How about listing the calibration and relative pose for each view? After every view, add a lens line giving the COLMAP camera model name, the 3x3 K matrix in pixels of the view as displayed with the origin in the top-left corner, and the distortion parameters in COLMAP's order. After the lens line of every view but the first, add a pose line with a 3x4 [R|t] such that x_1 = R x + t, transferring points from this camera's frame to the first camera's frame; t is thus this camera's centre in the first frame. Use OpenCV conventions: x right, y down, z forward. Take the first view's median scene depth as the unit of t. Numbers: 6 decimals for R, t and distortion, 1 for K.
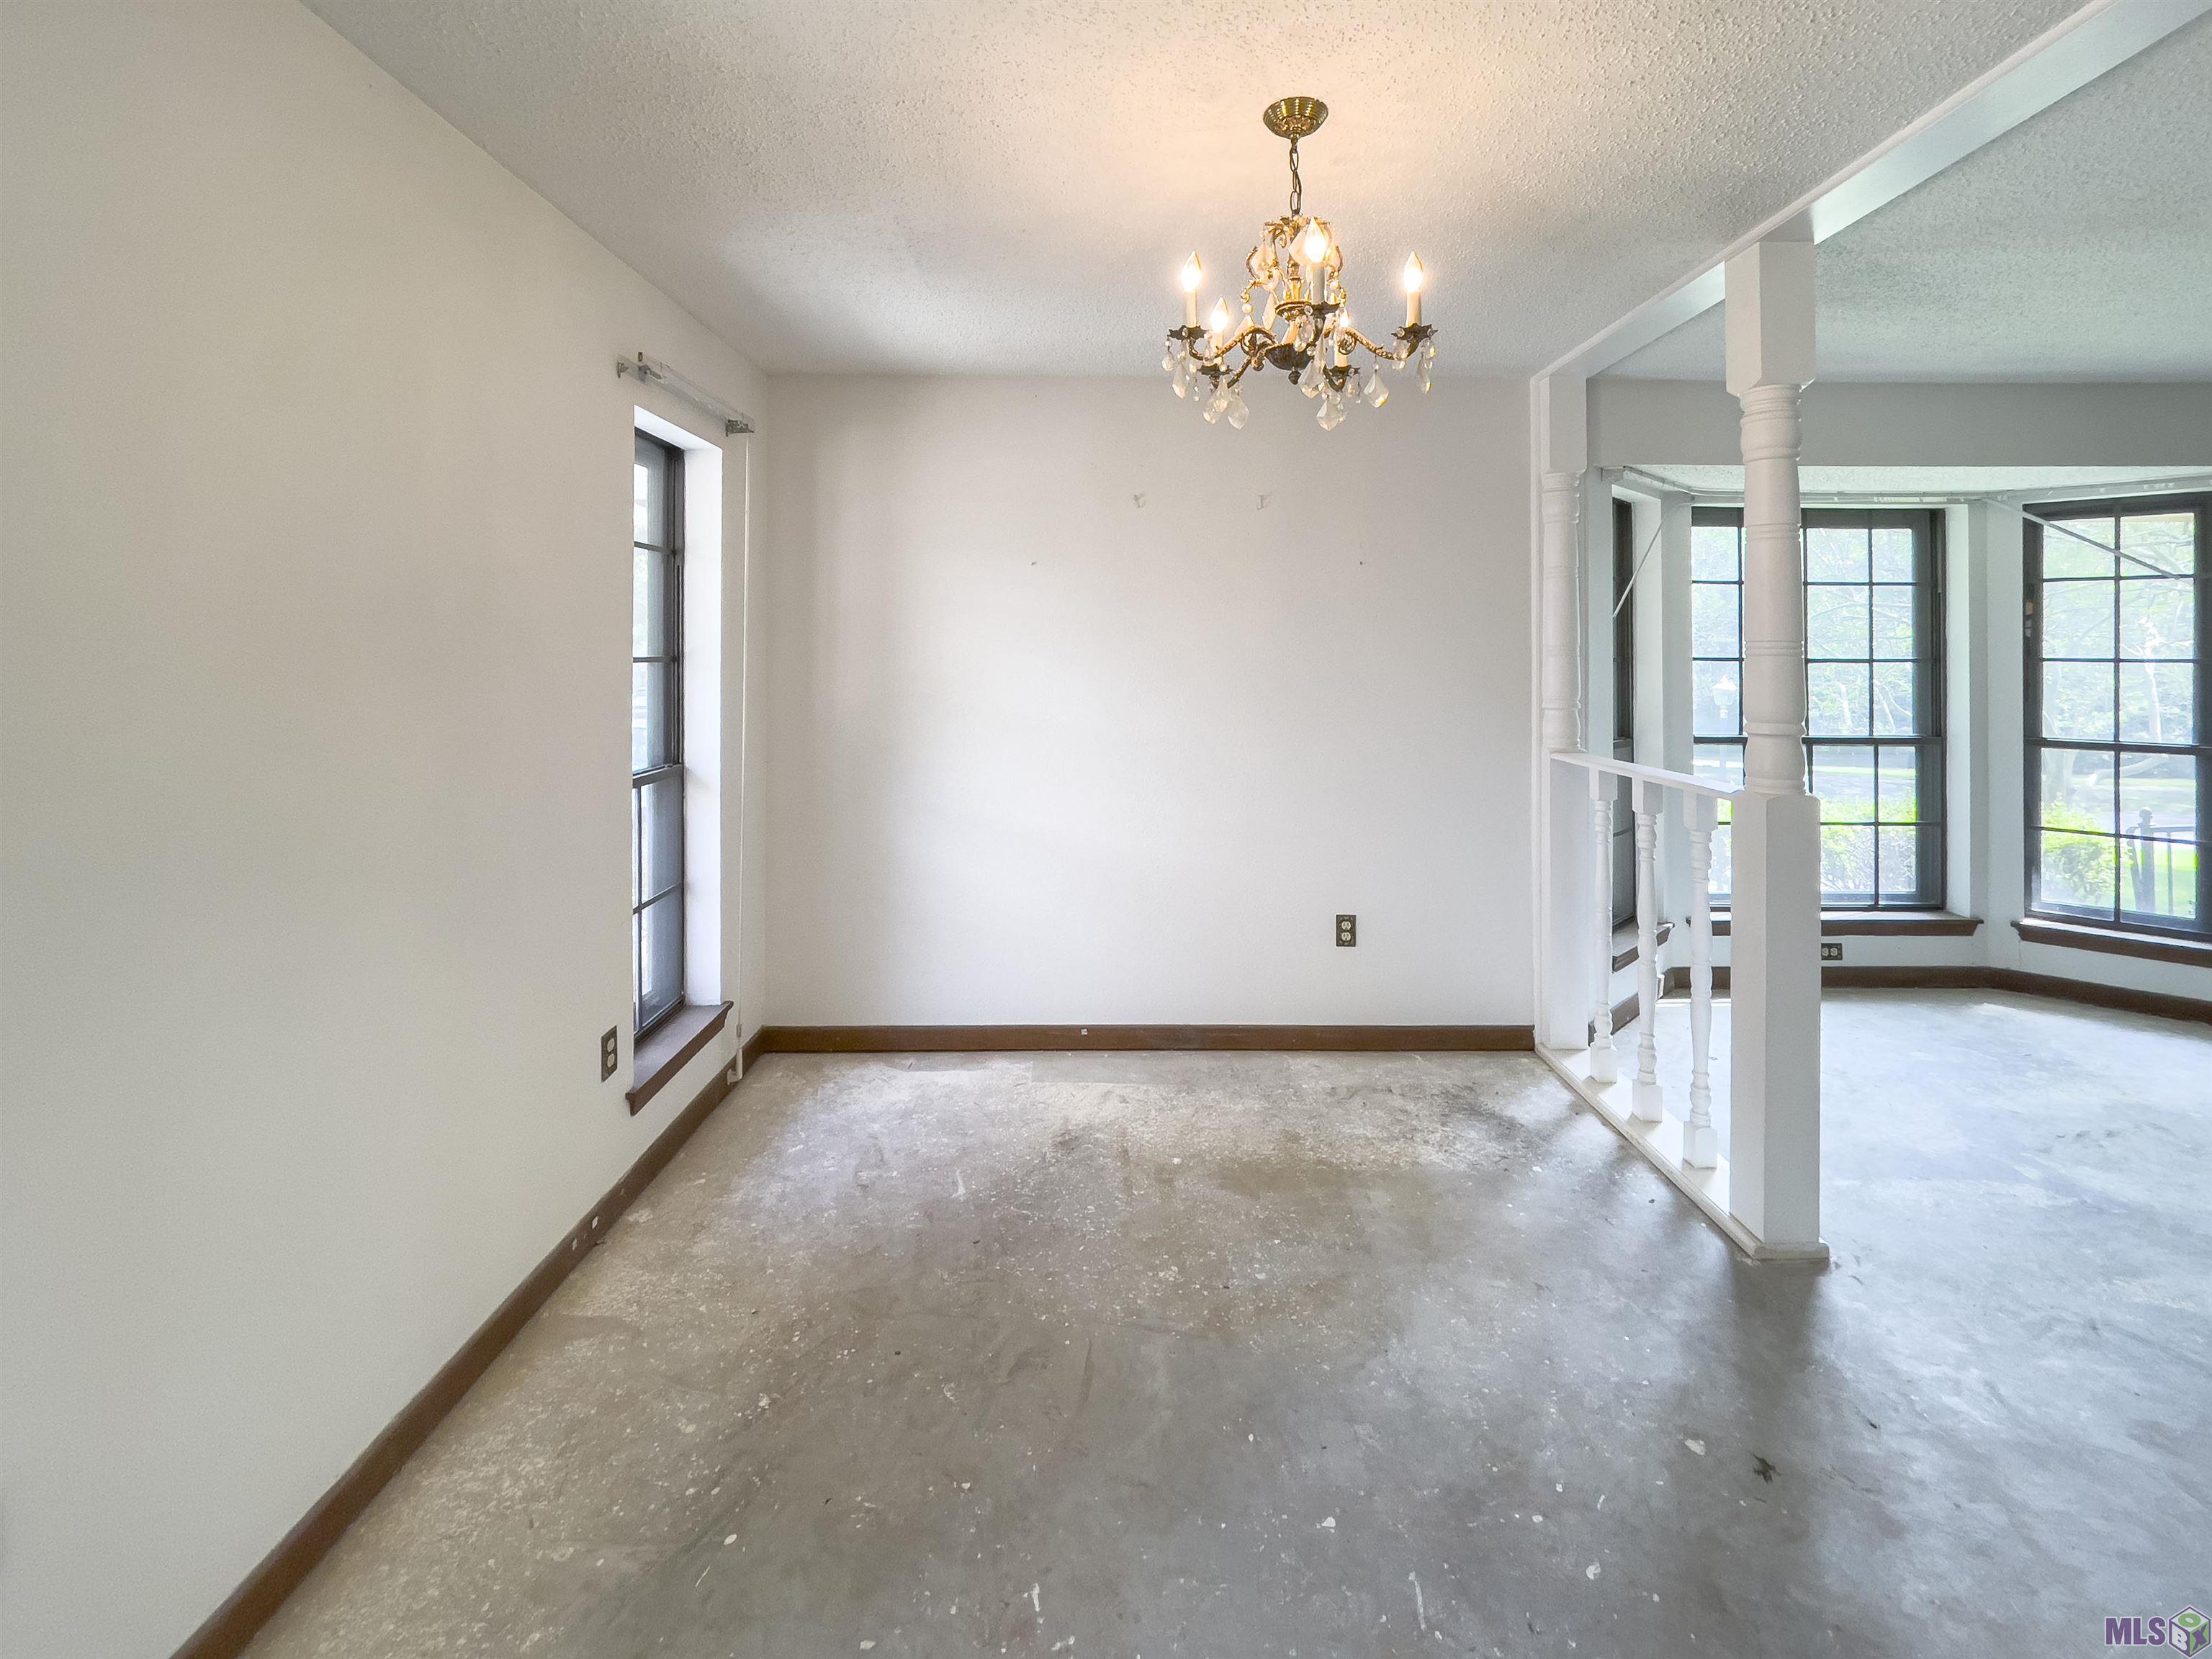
lens RADIAL K [[956.8, 0, 1106.2], [0, 956.8, 796.1], [0, 0, 1]] dist [0.003140, 0.000632]
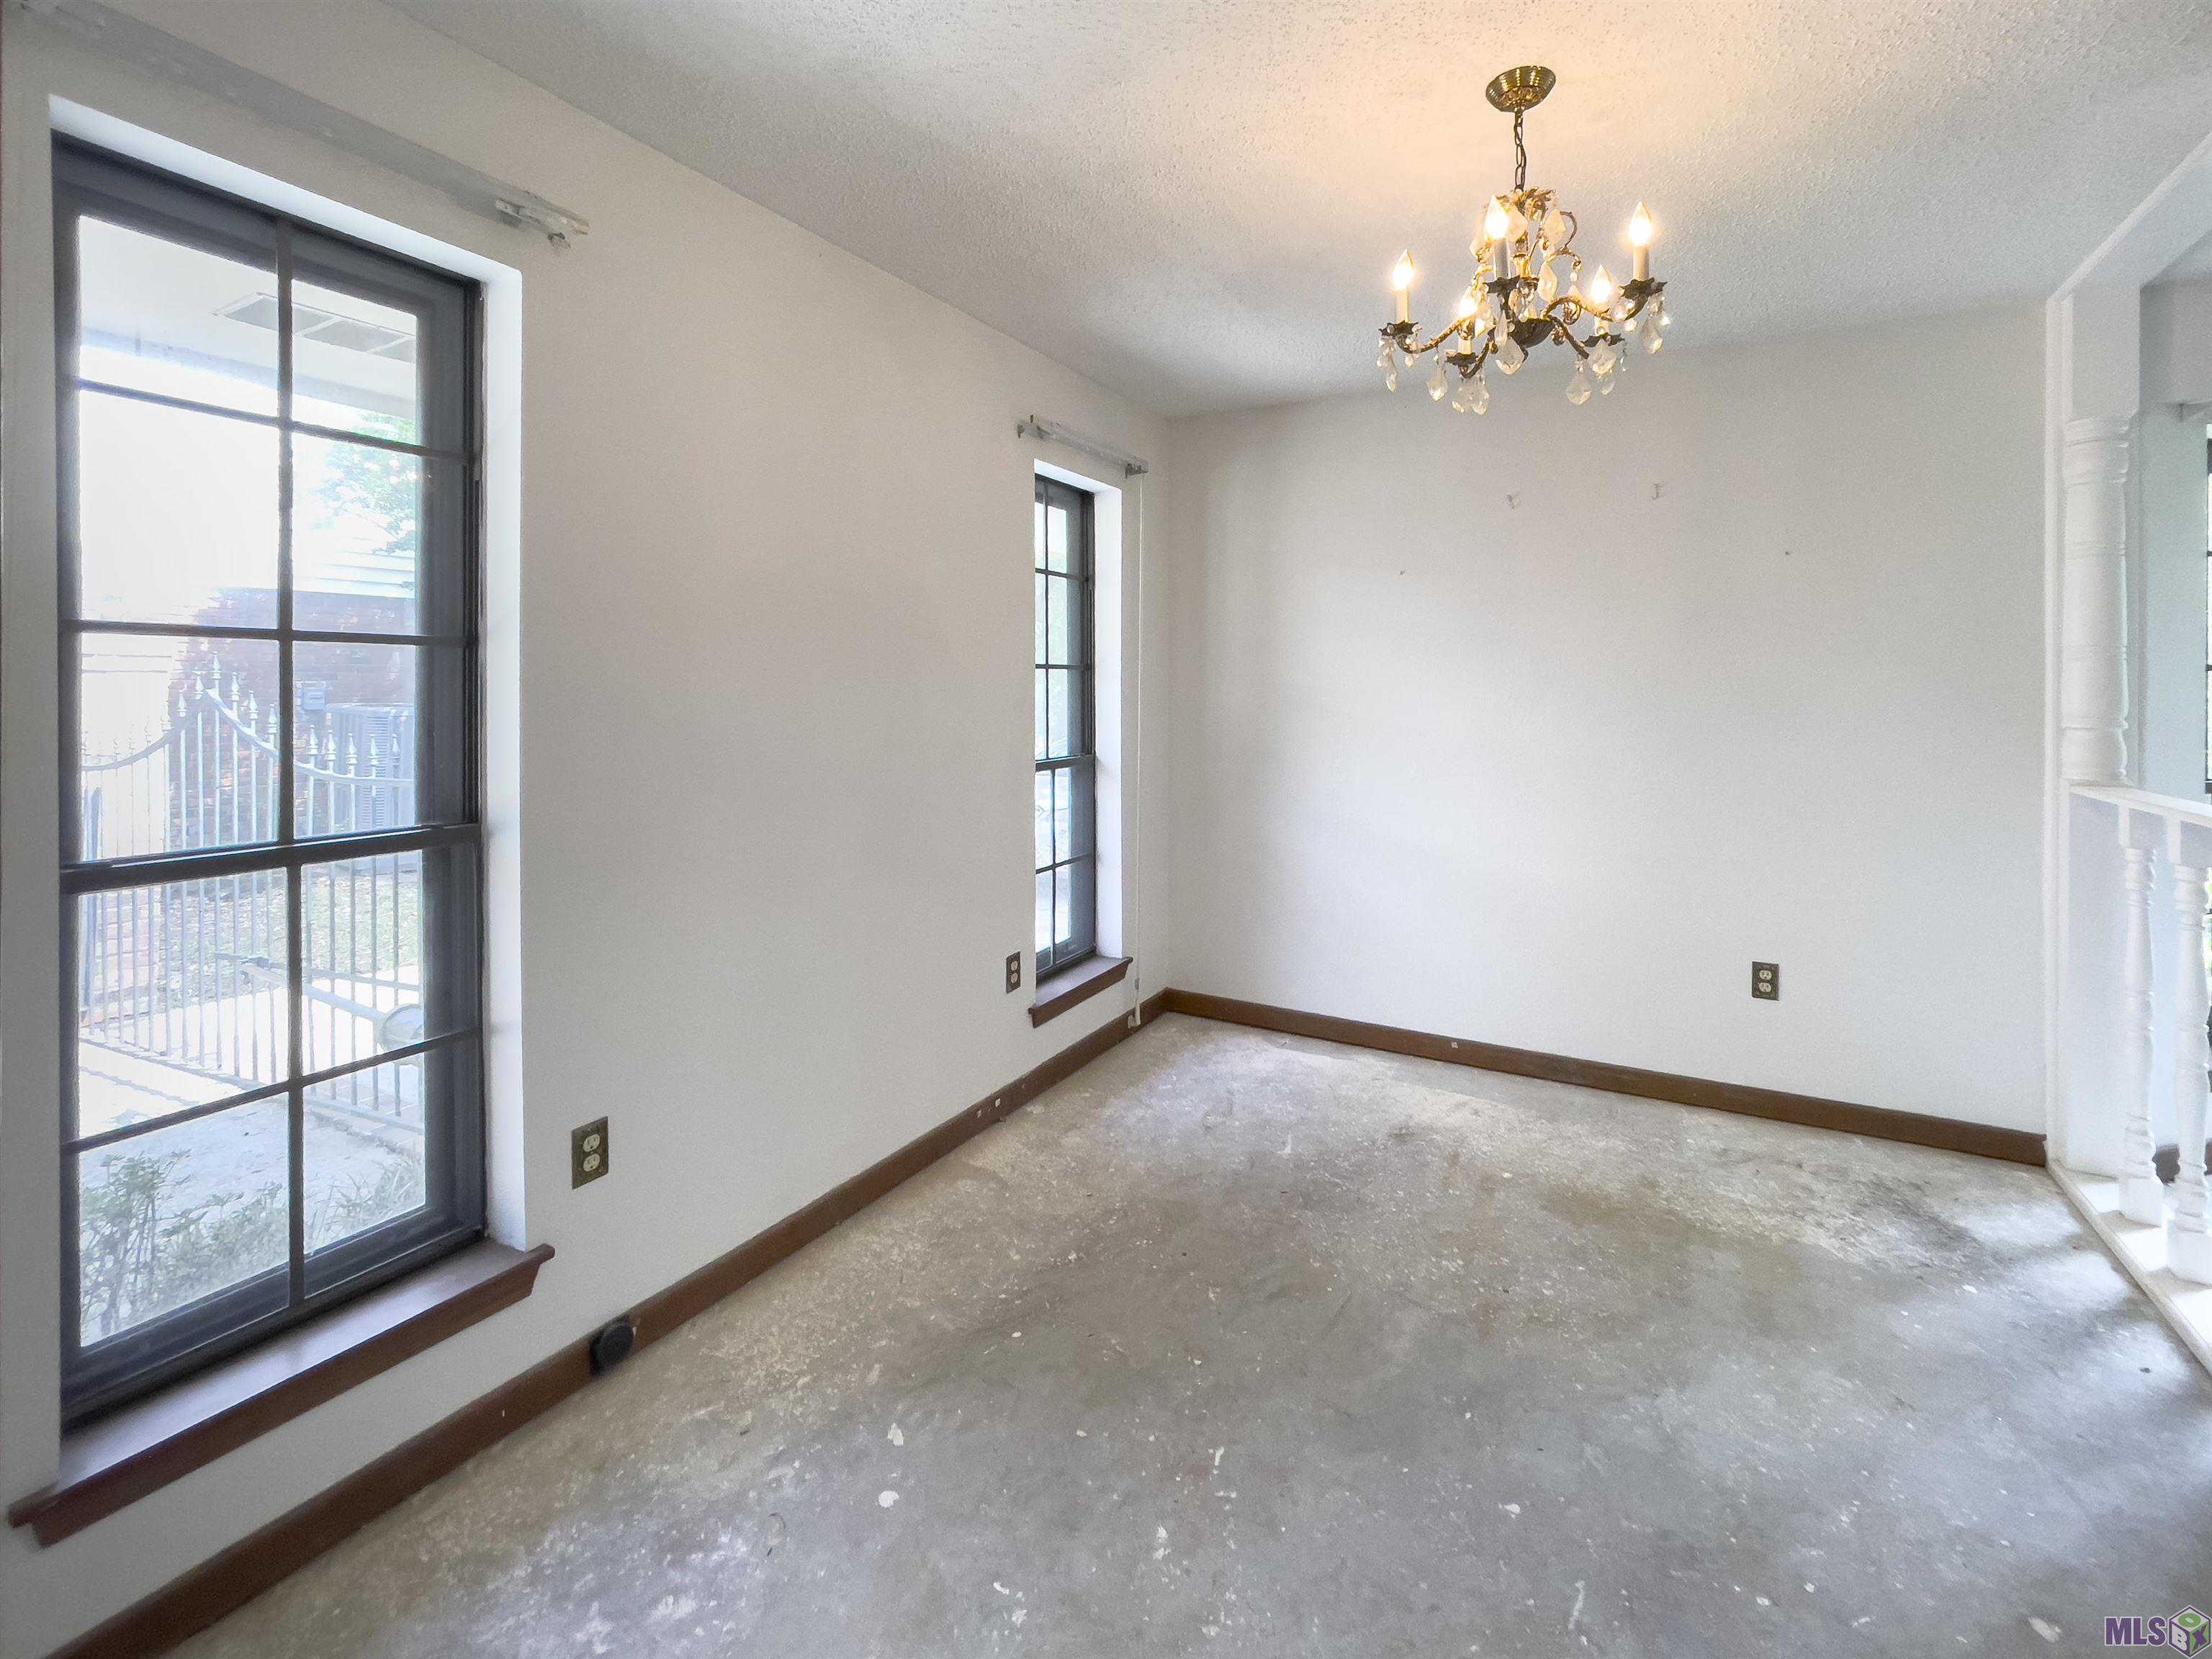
lens RADIAL K [[887.7, 0, 1106.0], [0, 887.7, 829.5], [0, 0, 1]] dist [-0.017908, 0.020748]
pose [[0.895878, 0.078877, -0.437243, 0.100990], [-0.068406, 0.996868, 0.039673, 0.020188], [0.439003, -0.005632, 0.898468, -0.010091]]
